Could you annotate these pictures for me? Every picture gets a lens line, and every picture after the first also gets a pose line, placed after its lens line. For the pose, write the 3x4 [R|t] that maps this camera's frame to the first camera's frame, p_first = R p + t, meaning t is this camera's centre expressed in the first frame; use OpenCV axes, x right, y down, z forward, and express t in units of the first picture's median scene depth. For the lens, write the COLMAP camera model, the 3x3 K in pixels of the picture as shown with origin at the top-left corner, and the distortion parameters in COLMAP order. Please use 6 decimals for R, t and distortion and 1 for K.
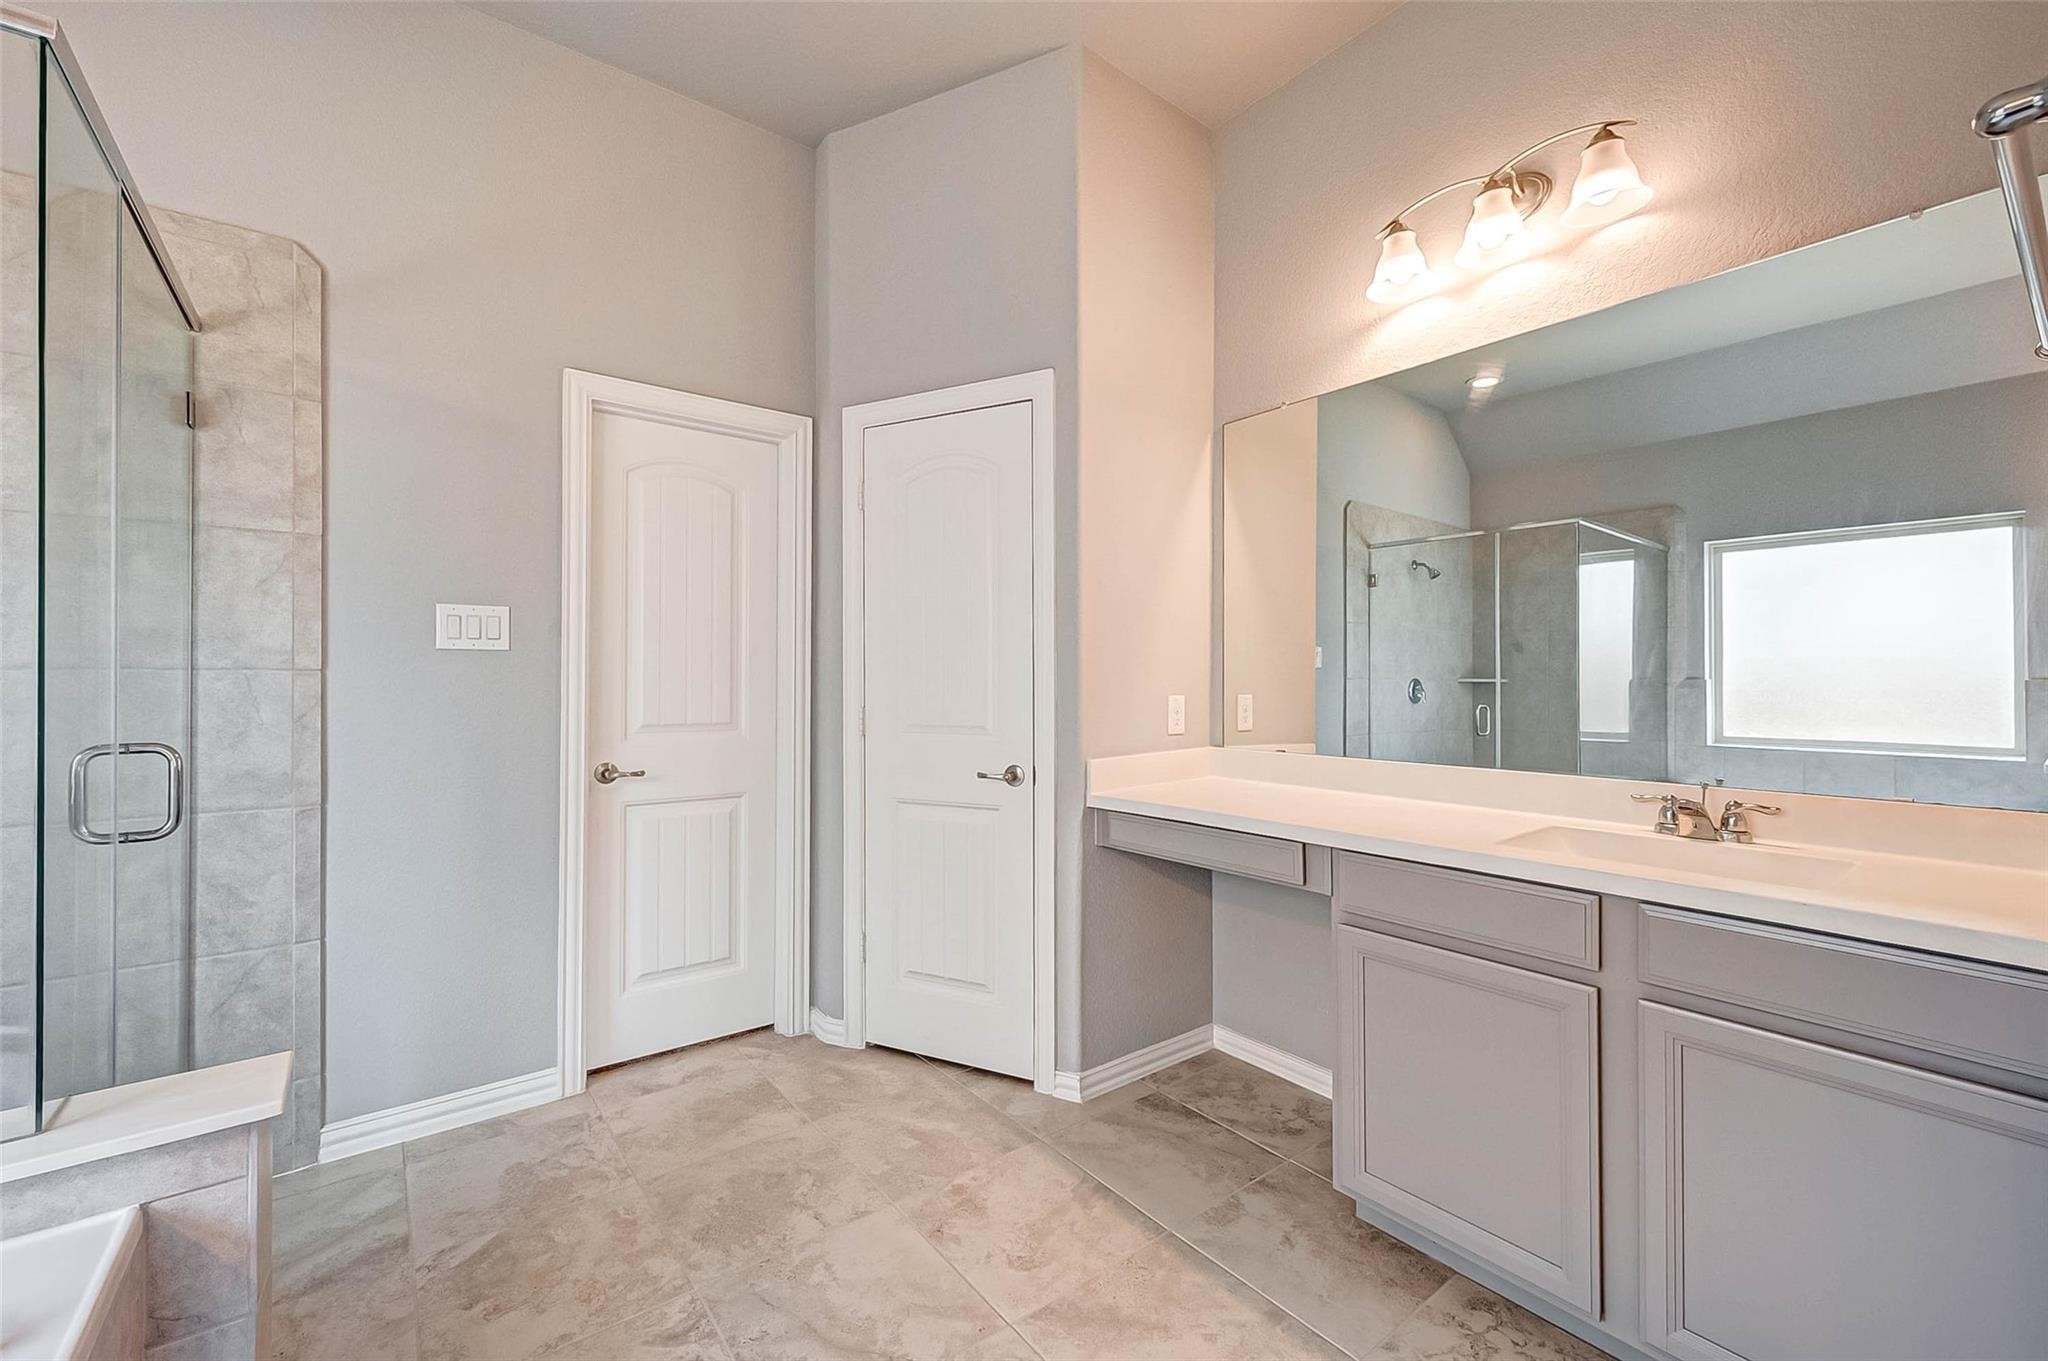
lens RADIAL K [[824.6, 0, 1003.6], [0, 824.6, 674.5], [0, 0, 1]] dist [-0.002258, 0.000804]
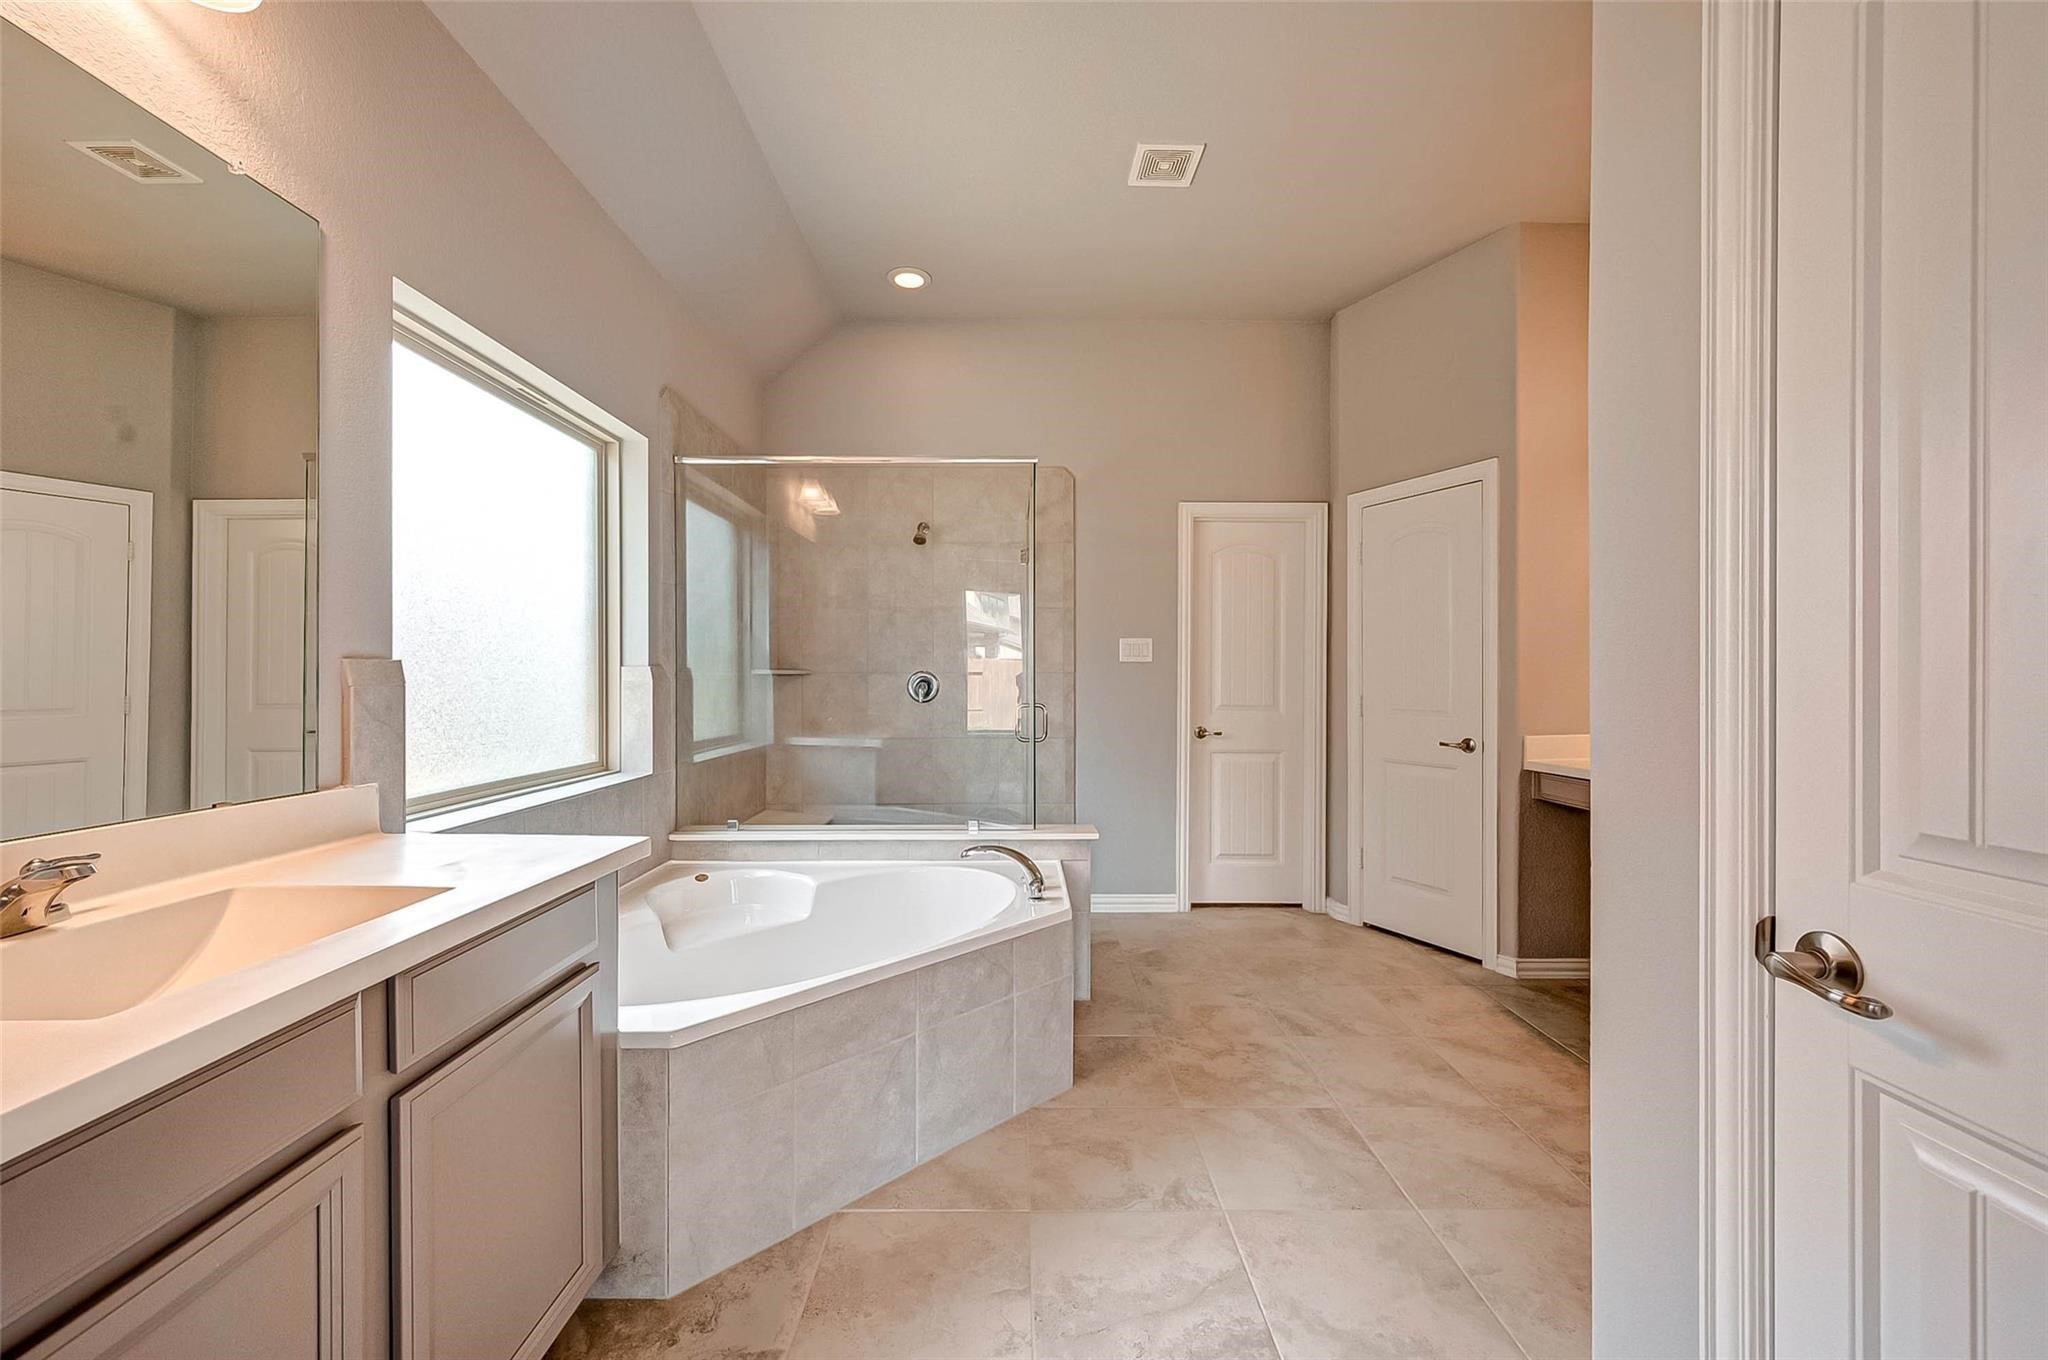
lens RADIAL K [[824.6, 0, 1015.9], [0, 824.6, 677.9], [0, 0, 1]] dist [-0.002258, 0.000804]
pose [[0.798811, 0.000537, -0.601582, 0.253725], [0.001409, 0.999995, 0.002764, 0.000810], [0.601581, -0.003055, 0.798806, -0.629775]]
